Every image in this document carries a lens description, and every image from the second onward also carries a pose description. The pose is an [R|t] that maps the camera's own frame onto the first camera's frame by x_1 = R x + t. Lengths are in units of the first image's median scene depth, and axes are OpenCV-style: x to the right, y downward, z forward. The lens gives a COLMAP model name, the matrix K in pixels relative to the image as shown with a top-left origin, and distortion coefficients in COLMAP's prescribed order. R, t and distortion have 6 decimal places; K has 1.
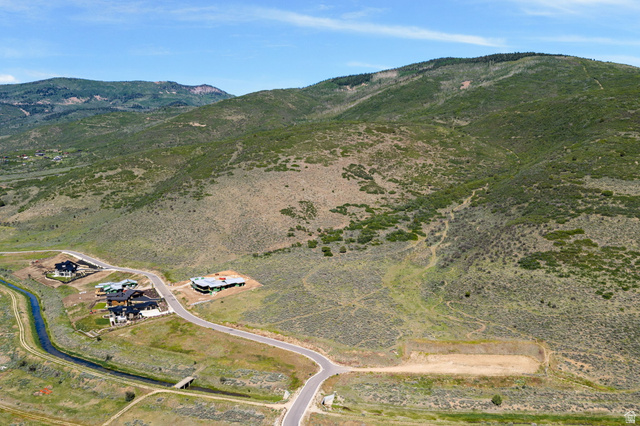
lens RADIAL K [[530.4, 0, 320.0], [0, 530.4, 213.0], [0, 0, 1]] dist [0.016249, -0.024576]
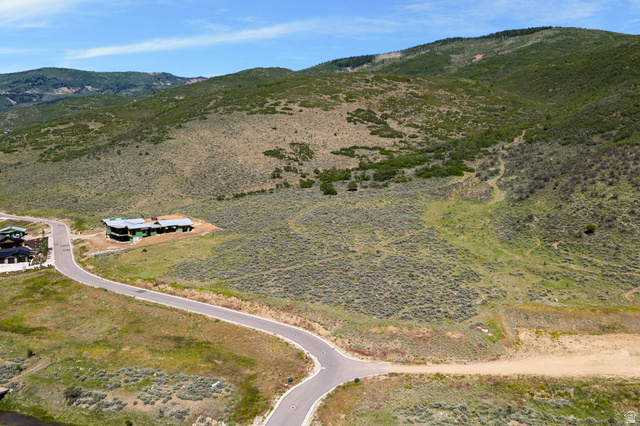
lens RADIAL K [[530.4, 0, 320.0], [0, 530.4, 213.0], [0, 0, 1]] dist [0.016249, -0.024576]
pose [[0.999999, -0.000582, 0.001198, 0.002542], [0.000581, 1.000000, 0.000456, 0.107615], [-0.001199, -0.000456, 0.999999, 0.364157]]
